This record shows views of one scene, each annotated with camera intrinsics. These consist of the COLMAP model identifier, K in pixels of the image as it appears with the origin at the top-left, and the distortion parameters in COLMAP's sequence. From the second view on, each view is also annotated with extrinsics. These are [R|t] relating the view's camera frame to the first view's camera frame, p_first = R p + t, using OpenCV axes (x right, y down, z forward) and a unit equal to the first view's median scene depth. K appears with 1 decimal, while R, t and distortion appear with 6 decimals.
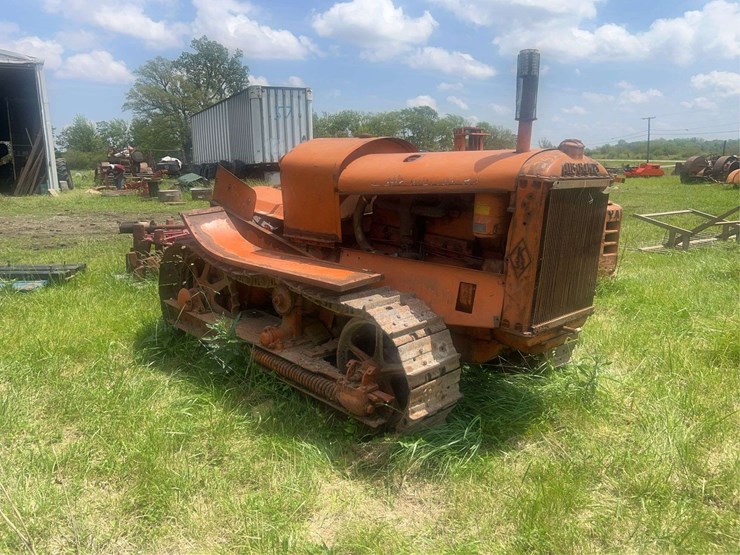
lens RADIAL K [[588.7, 0, 373.3], [0, 588.7, 273.4], [0, 0, 1]] dist [0.050417, -0.064202]
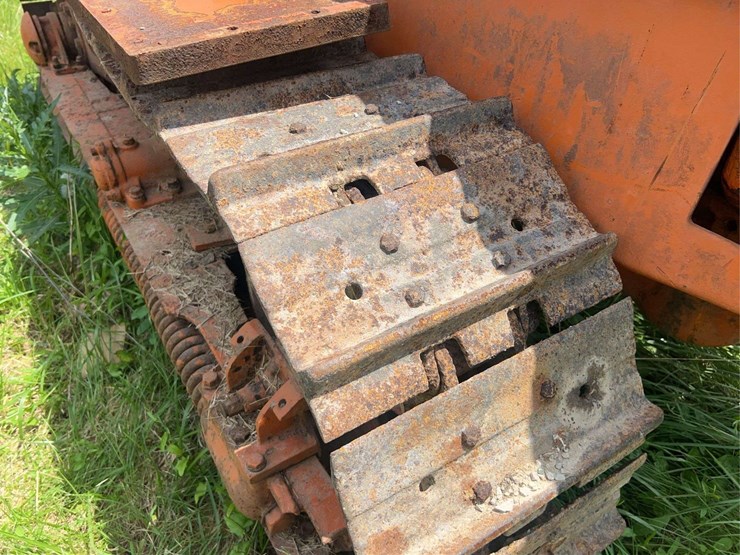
lens RADIAL K [[597.7, 0, 367.6], [0, 597.7, 273.8], [0, 0, 1]] dist [0.033265, -0.069916]
pose [[0.974478, 0.136353, -0.178329, 0.059930], [-0.047265, 0.901210, 0.430797, -0.004157], [0.219452, -0.411373, 0.884654, 0.661884]]
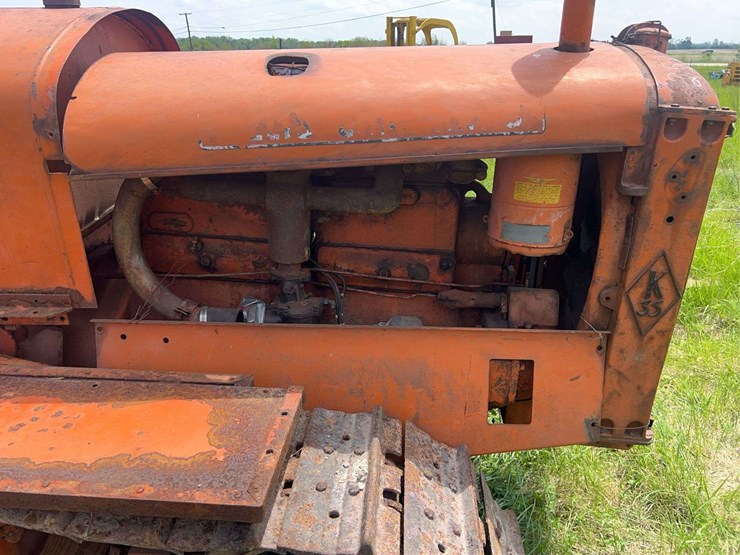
lens RADIAL K [[588.7, 0, 373.3], [0, 588.7, 273.4], [0, 0, 1]] dist [0.050417, -0.064202]
pose [[0.753202, -0.231318, 0.615775, -0.144708], [0.131068, 0.970133, 0.204115, -0.124874], [-0.644599, -0.073032, 0.761024, 0.611666]]
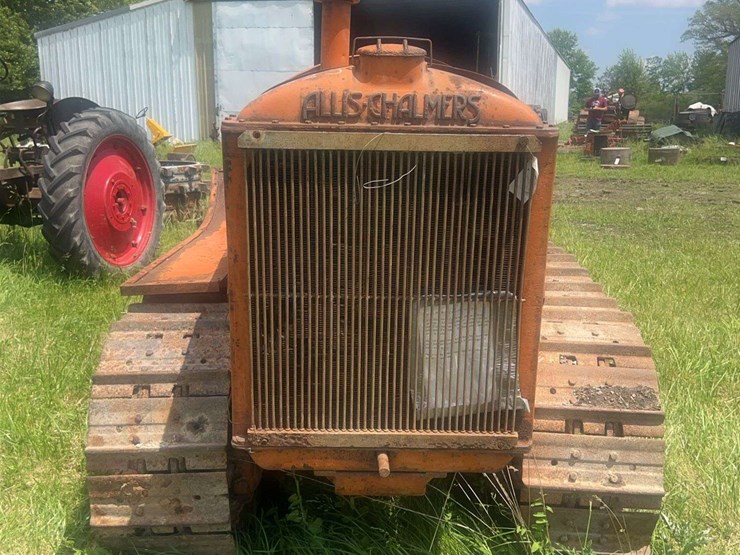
lens RADIAL K [[788.5, 0, 384.8], [0, 788.5, 277.4], [0, 0, 1]] dist [0.051481, -0.022983]
pose [[0.722065, 0.155382, -0.674151, 0.606451], [-0.141754, 0.987006, 0.075662, -0.078736], [0.677147, 0.040930, 0.734708, 0.463196]]
